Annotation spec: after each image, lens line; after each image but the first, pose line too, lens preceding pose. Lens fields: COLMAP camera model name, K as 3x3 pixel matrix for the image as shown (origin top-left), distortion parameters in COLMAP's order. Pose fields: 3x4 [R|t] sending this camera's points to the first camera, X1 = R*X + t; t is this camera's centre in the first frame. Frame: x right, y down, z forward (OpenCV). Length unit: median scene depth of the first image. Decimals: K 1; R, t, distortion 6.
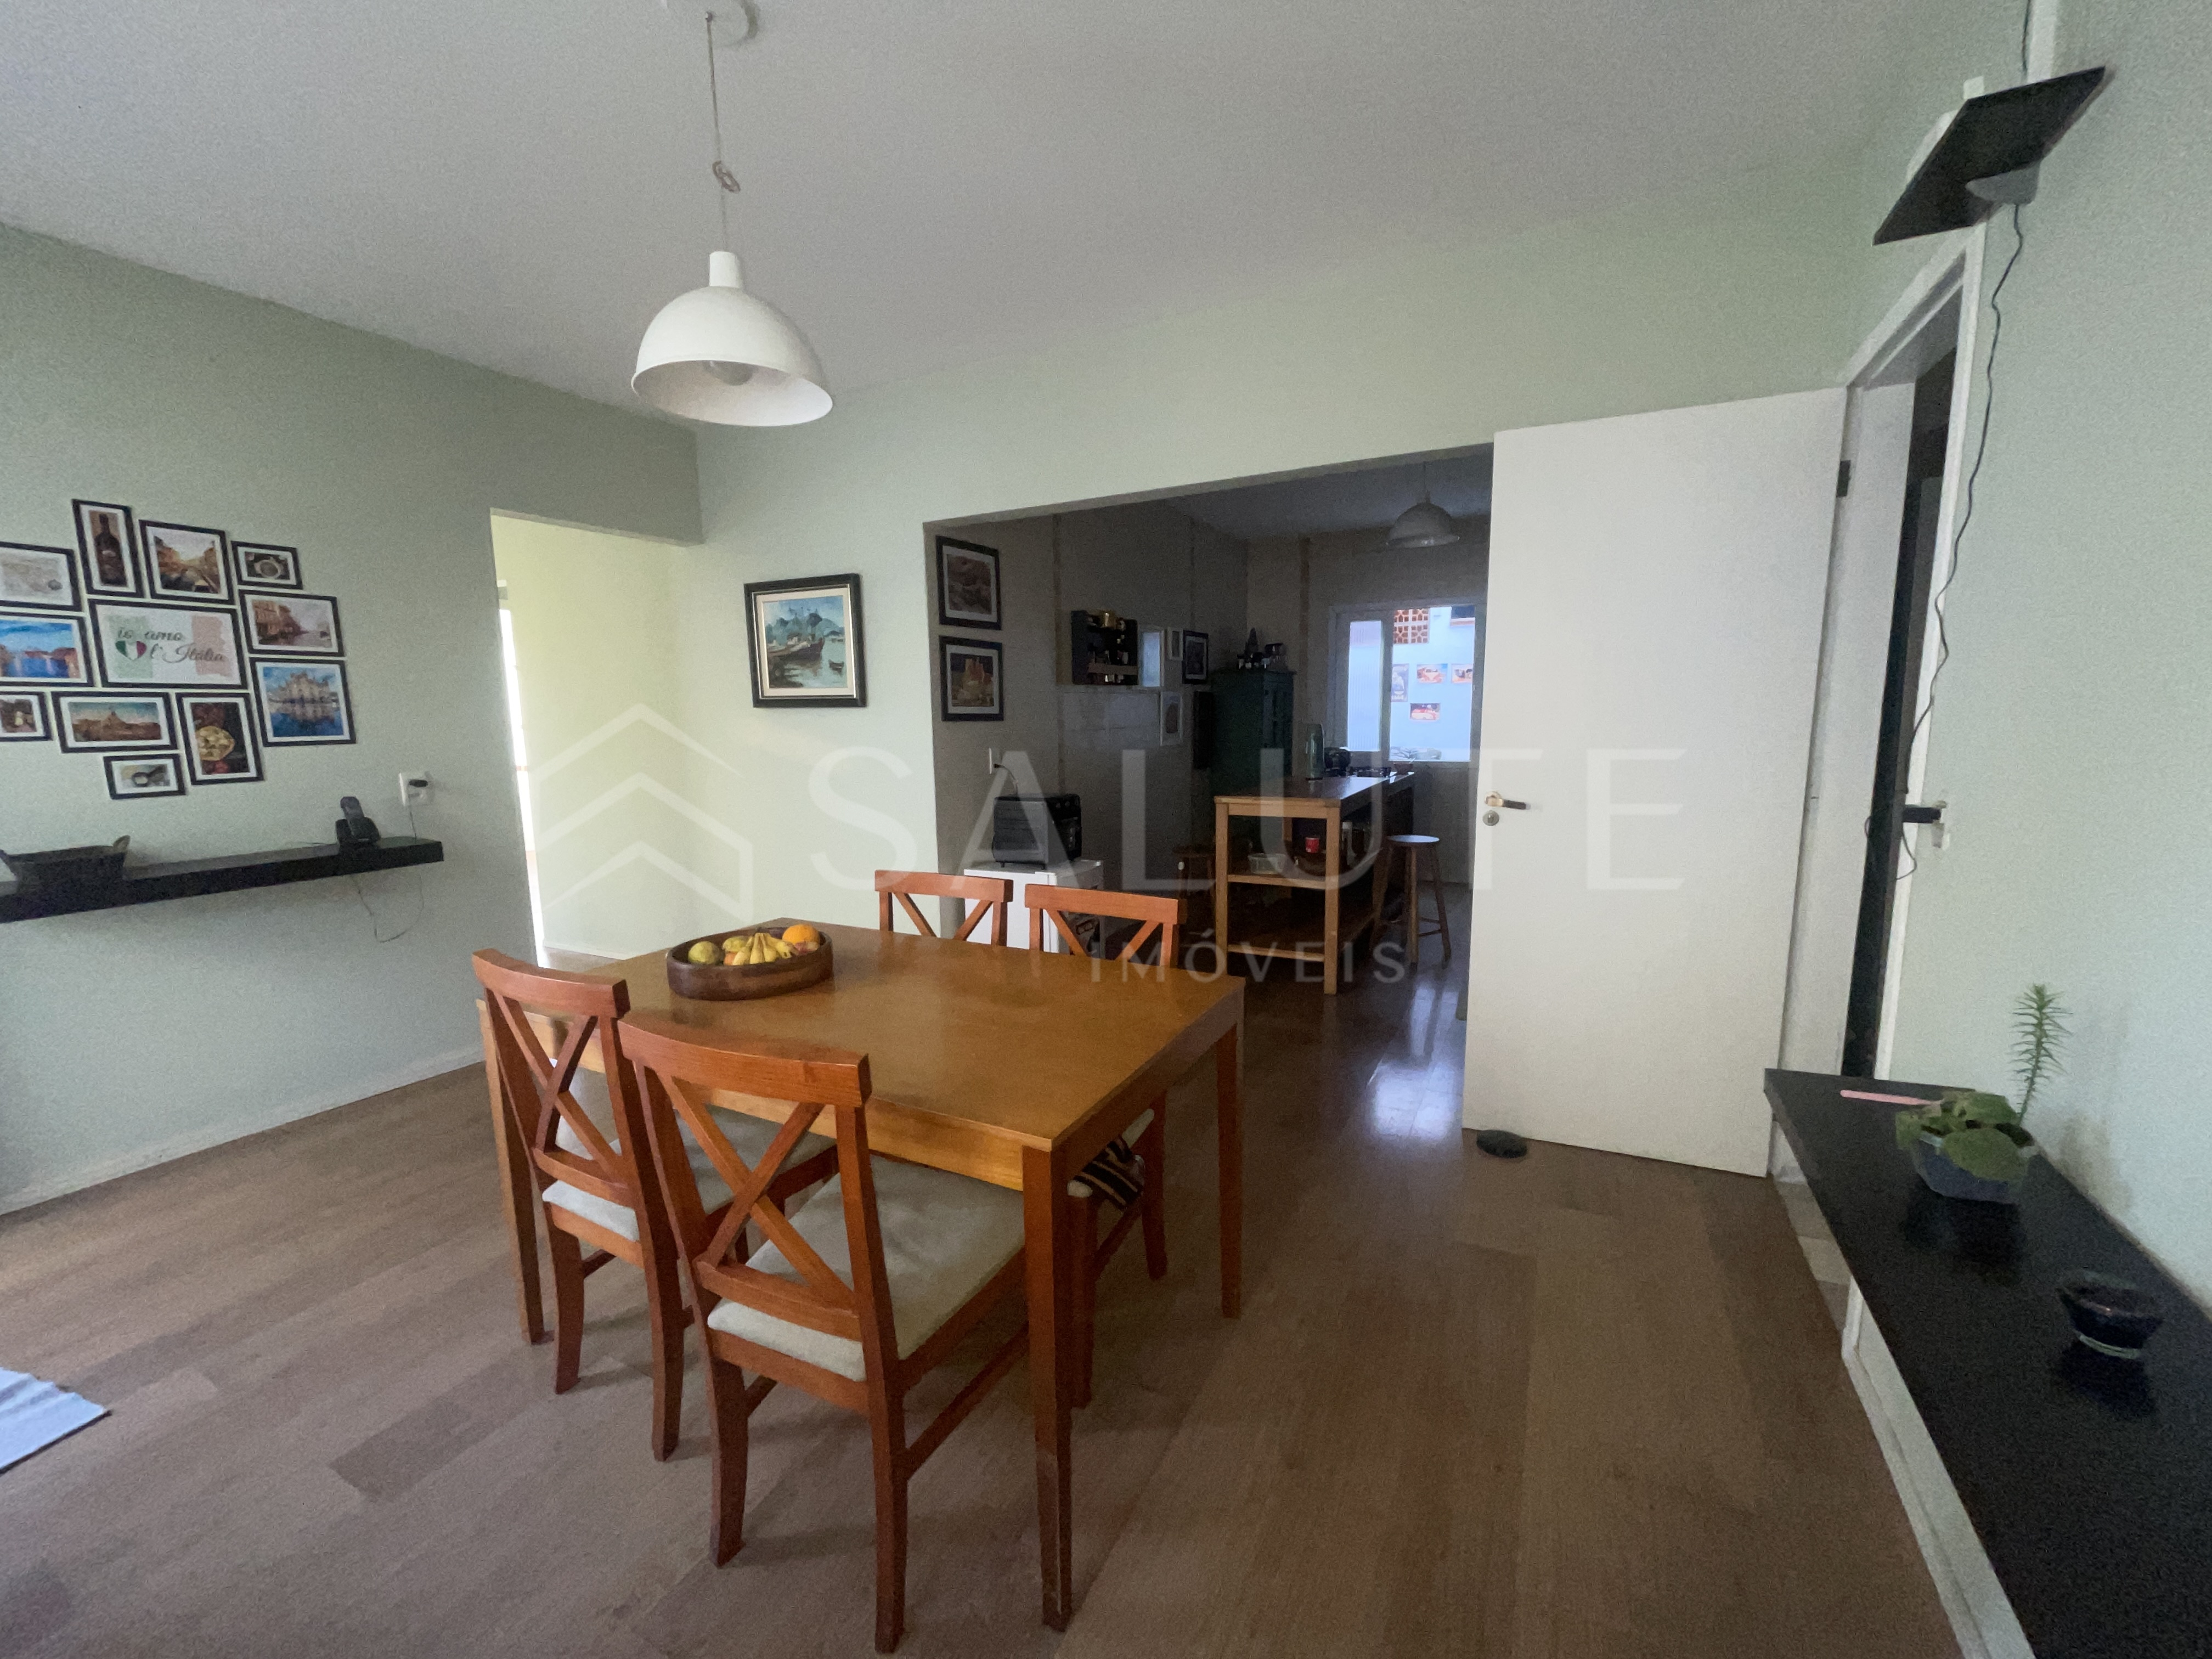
lens RADIAL K [[892.1, 0, 1099.7], [0, 892.1, 841.0], [0, 0, 1]] dist [-0.001083, 0.000753]
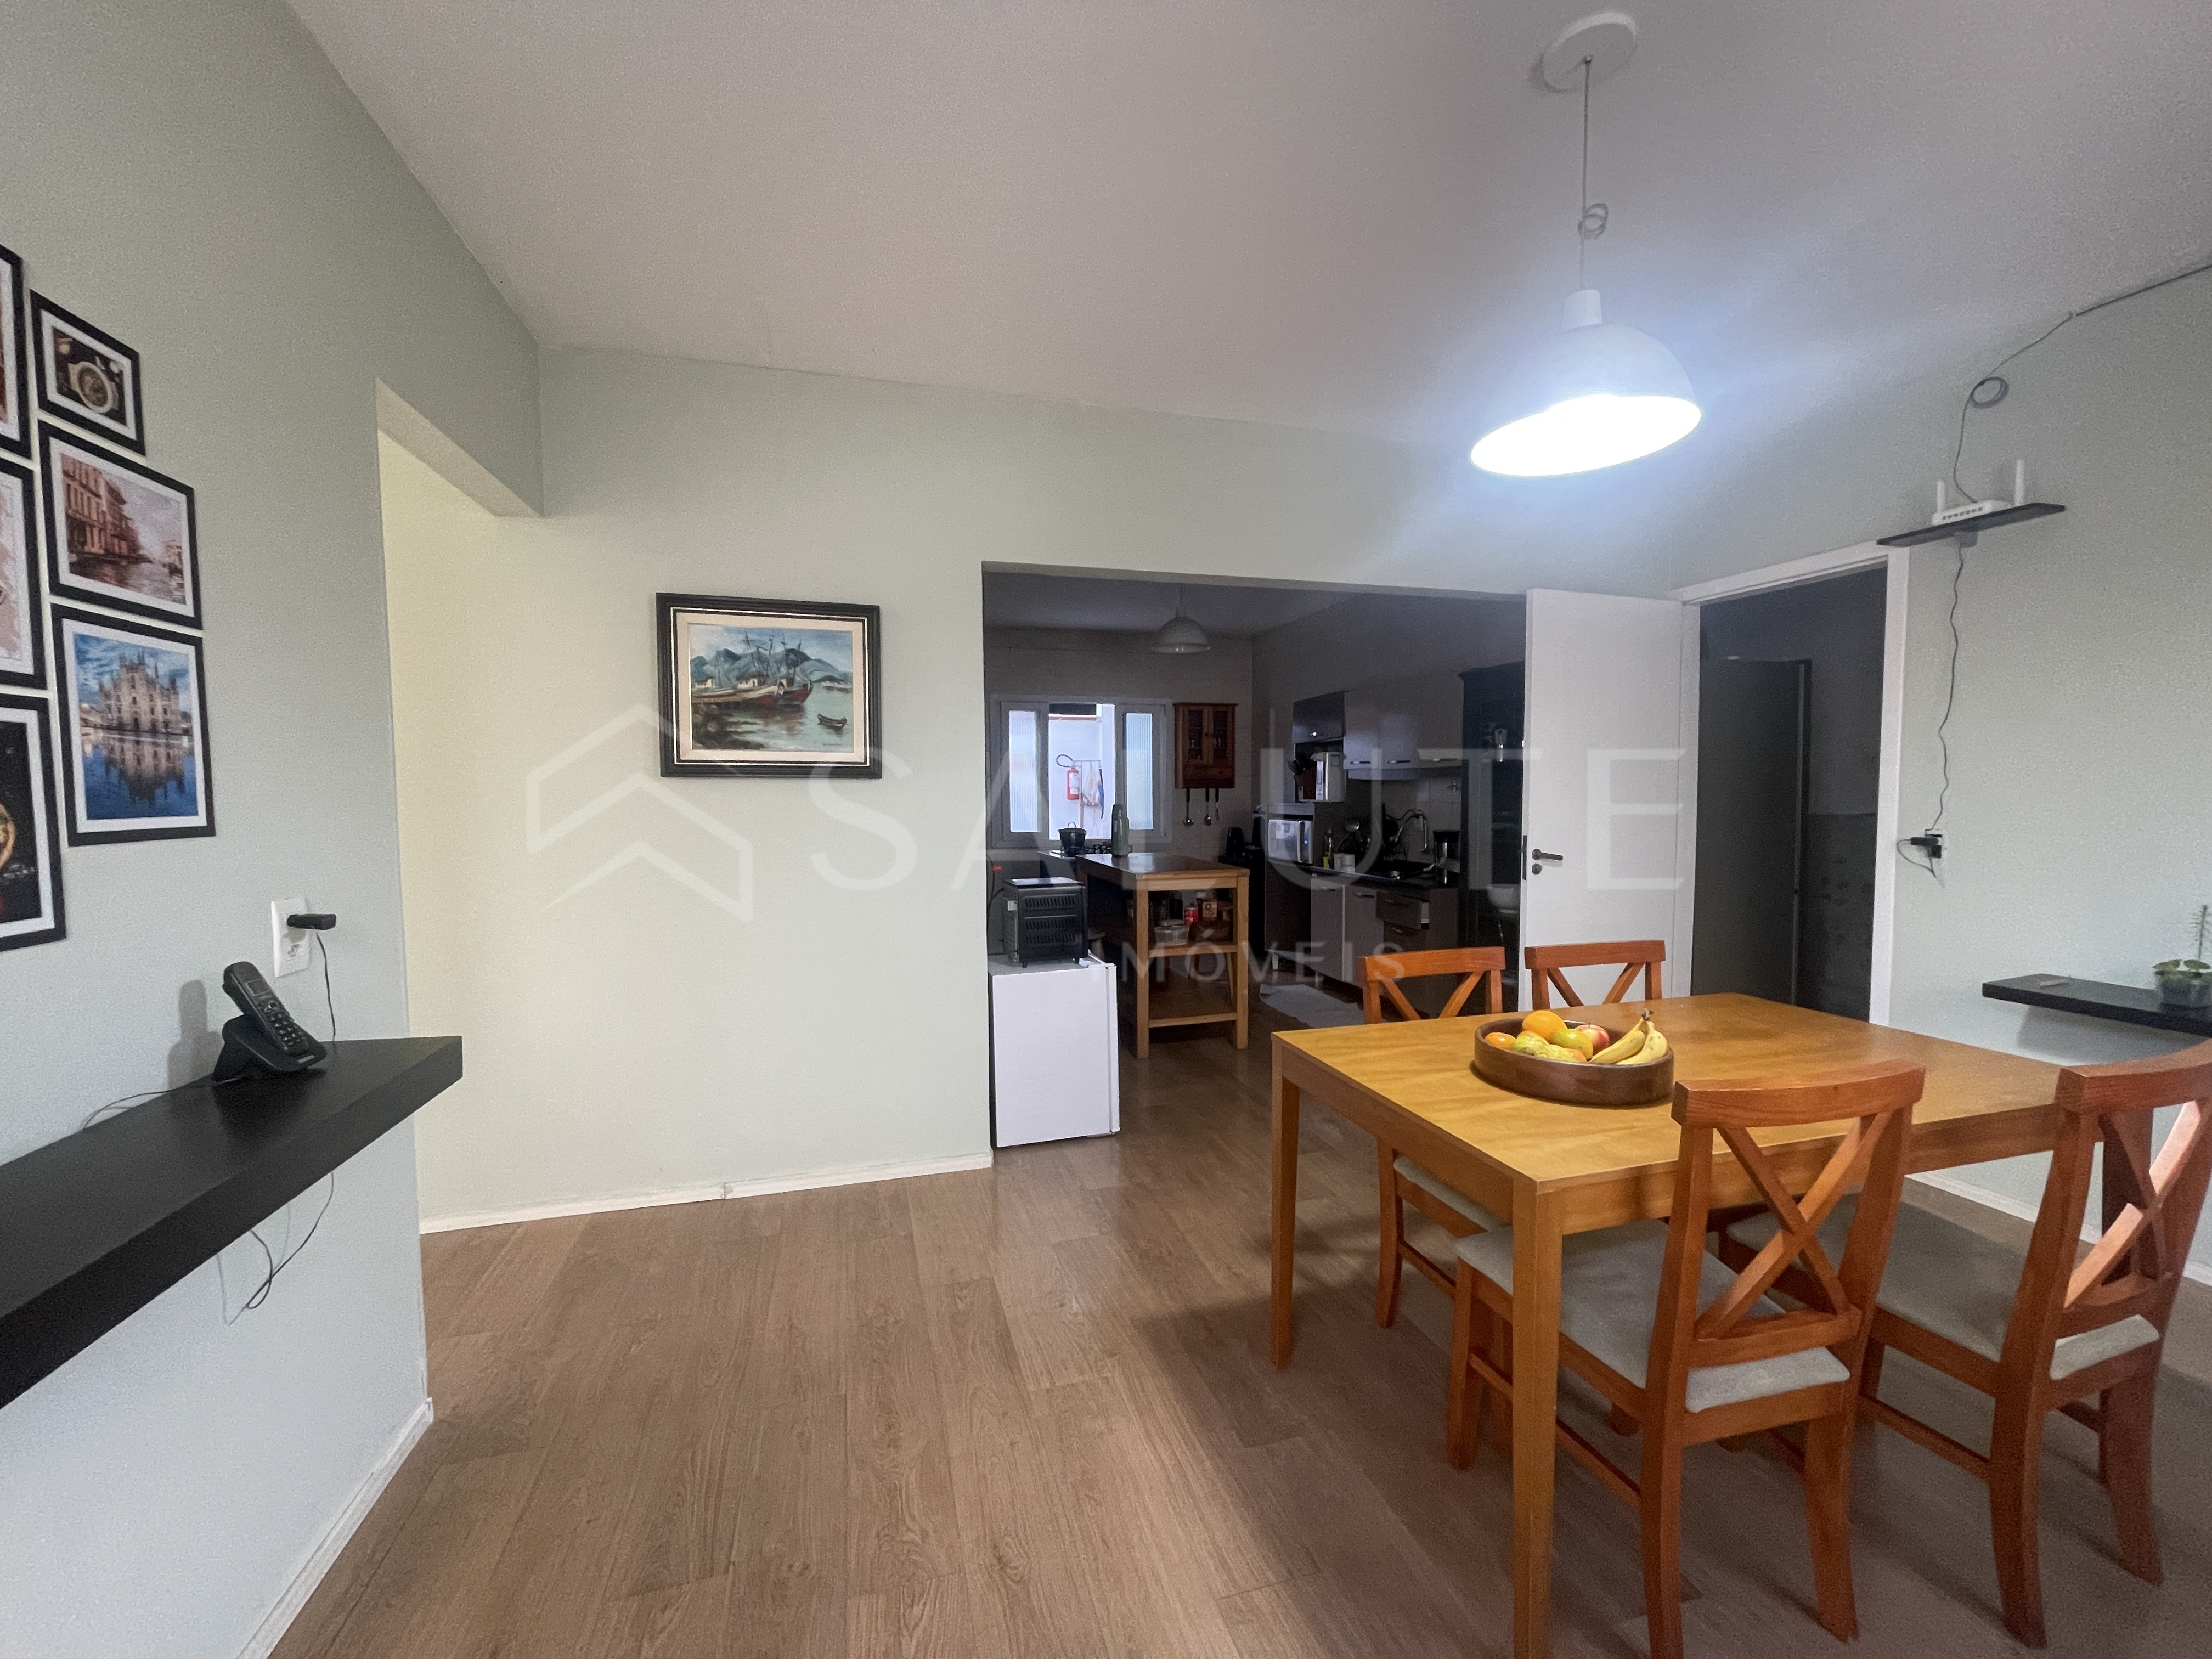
lens RADIAL K [[892.1, 0, 1092.6], [0, 892.1, 843.3], [0, 0, 1]] dist [-0.001083, 0.000753]
pose [[0.724708, -0.028963, 0.688447, -0.658228], [0.094853, 0.993798, -0.058040, -0.033701], [-0.682496, 0.107363, 0.722961, 0.331409]]
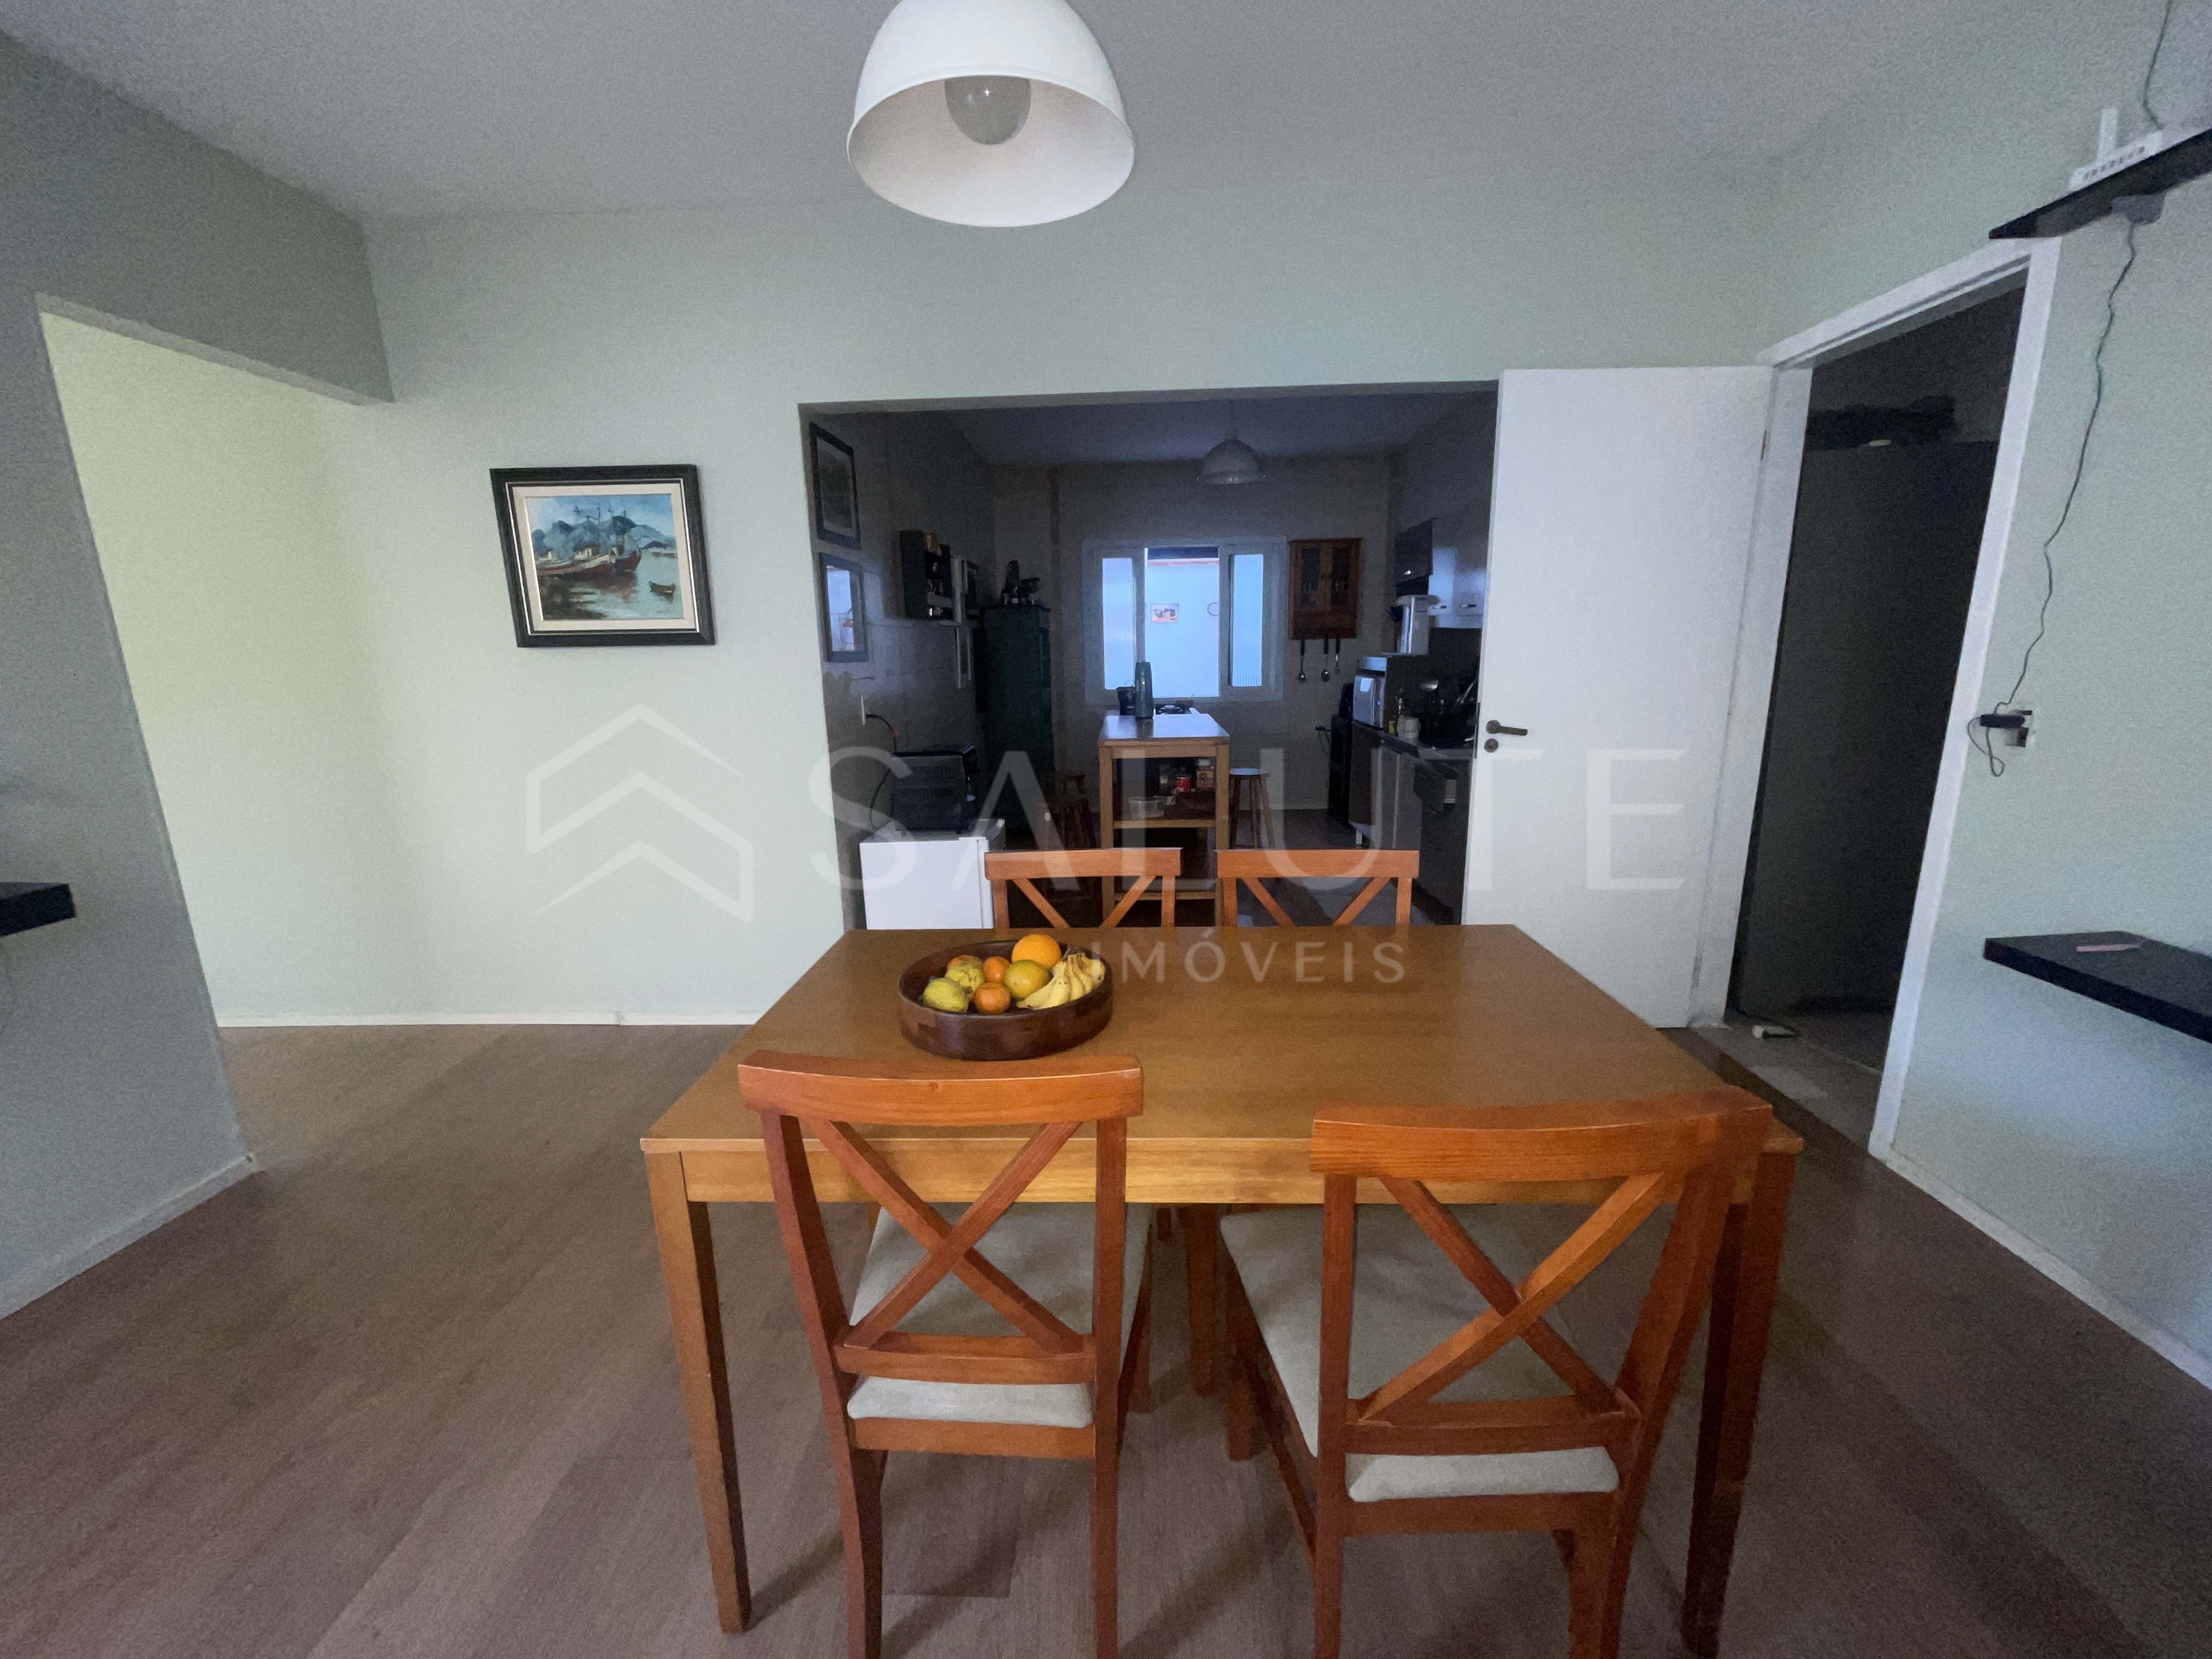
lens RADIAL K [[892.1, 0, 1096.5], [0, 892.1, 838.5], [0, 0, 1]] dist [-0.001083, 0.000753]
pose [[0.902067, -0.096482, 0.420674, -0.305660], [0.070070, 0.994501, 0.077837, -0.021082], [-0.425871, -0.040737, 0.903866, 0.158985]]
